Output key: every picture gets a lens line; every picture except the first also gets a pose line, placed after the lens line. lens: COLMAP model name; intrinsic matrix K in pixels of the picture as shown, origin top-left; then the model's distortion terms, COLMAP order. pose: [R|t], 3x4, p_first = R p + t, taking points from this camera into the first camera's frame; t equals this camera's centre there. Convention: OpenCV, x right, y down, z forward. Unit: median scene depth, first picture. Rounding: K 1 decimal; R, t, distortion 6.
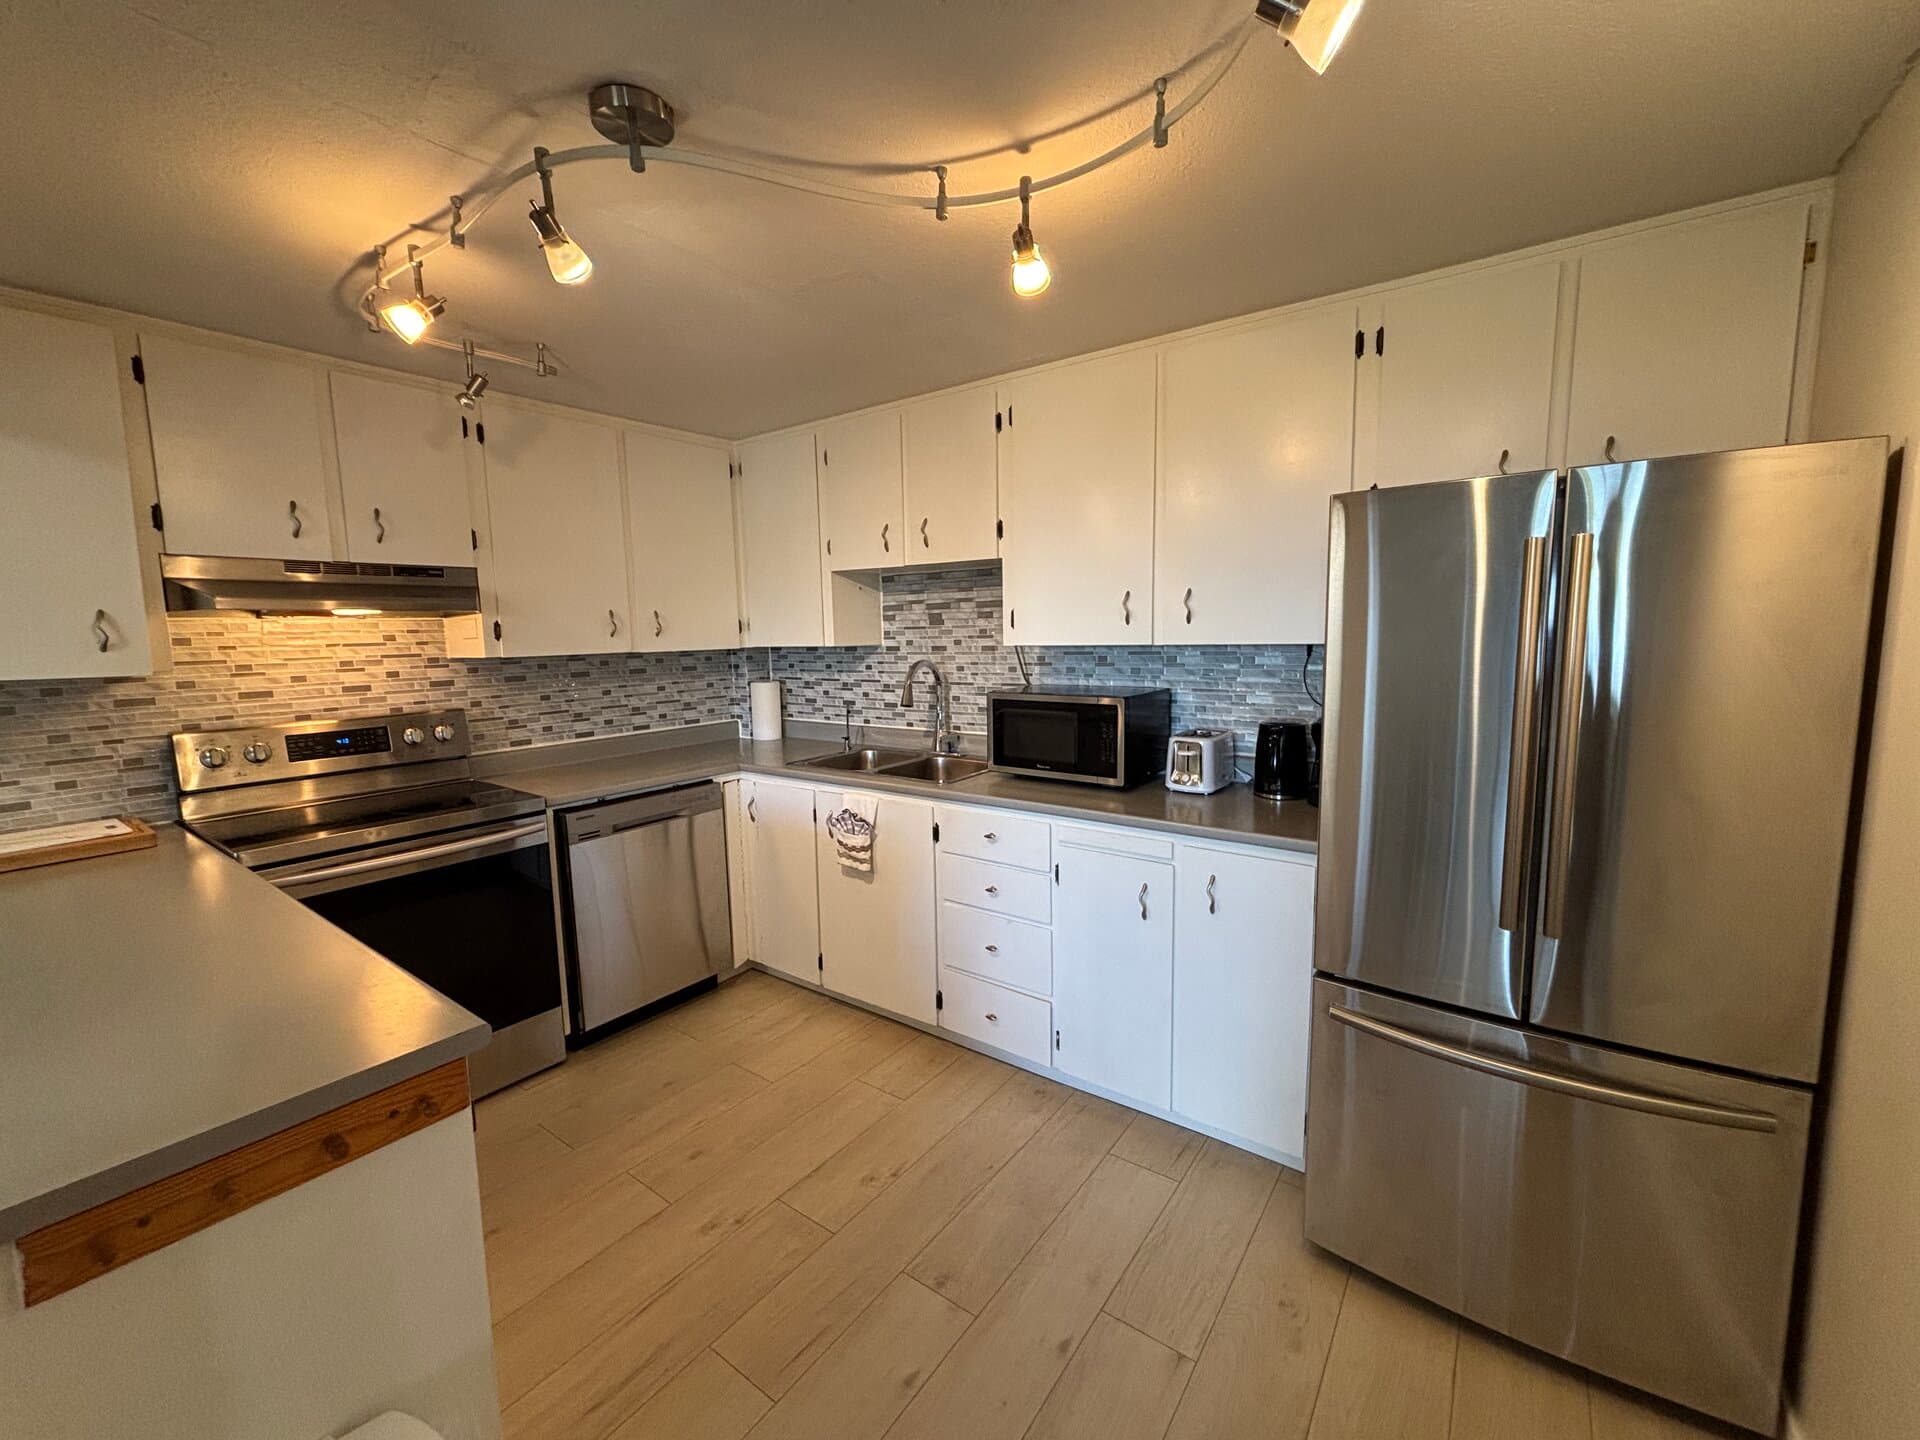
lens RADIAL K [[764.3, 0, 959.6], [0, 764.3, 725.6], [0, 0, 1]] dist [-0.000097, -0.001290]
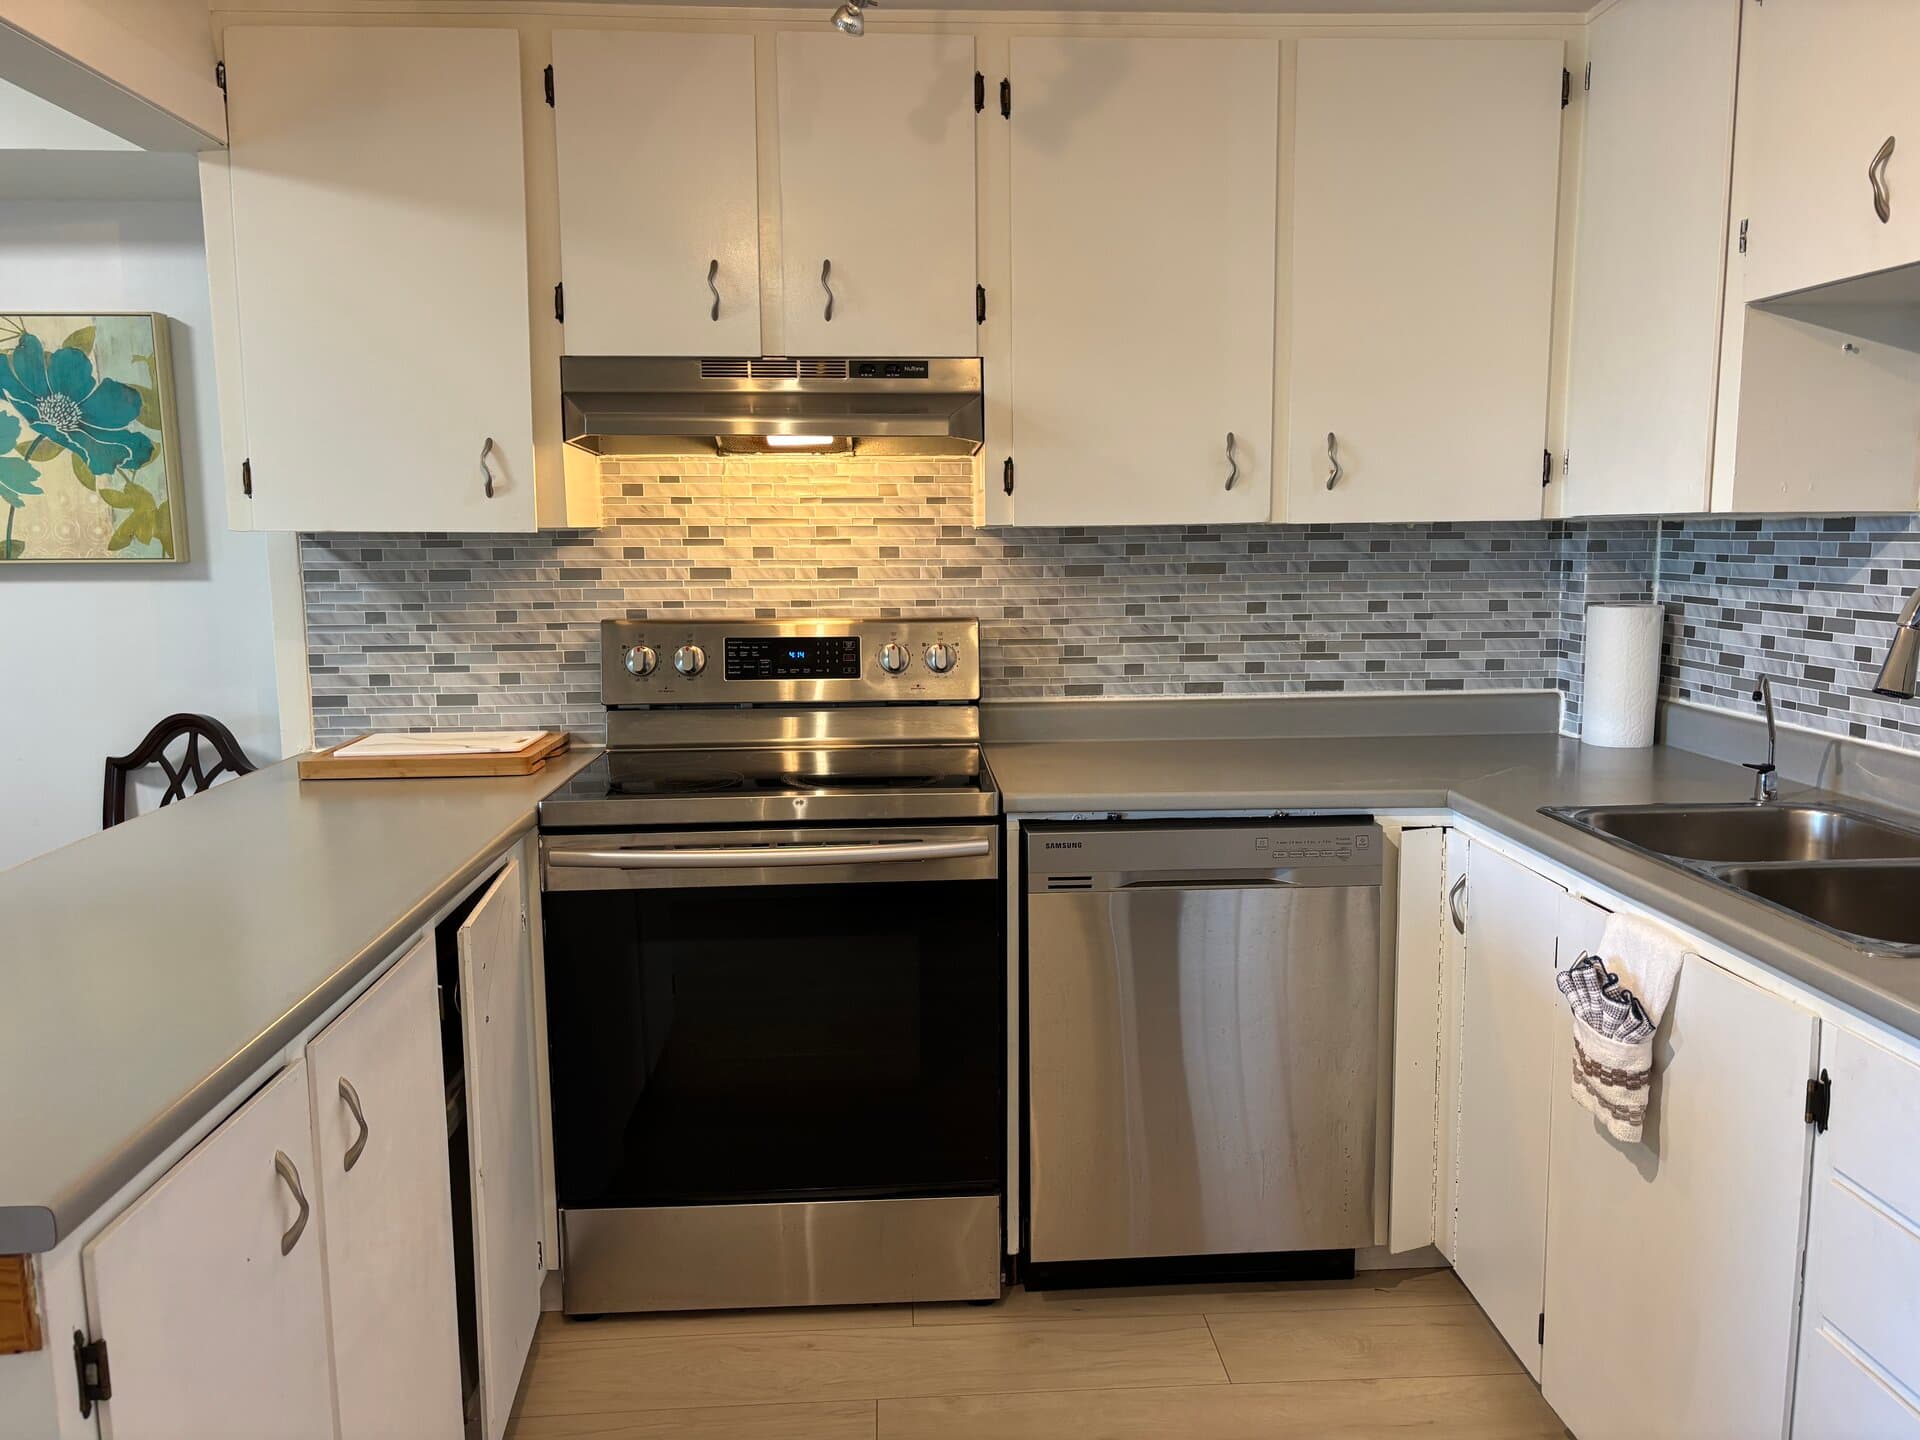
lens RADIAL K [[1434.0, 0, 993.8], [0, 1434.0, 735.8], [0, 0, 1]] dist [0.039942, -0.037510]
pose [[0.643866, 0.123380, -0.755125, 0.171515], [-0.100859, 0.991987, 0.076082, -0.017412], [0.758462, 0.027174, 0.651151, 0.335728]]
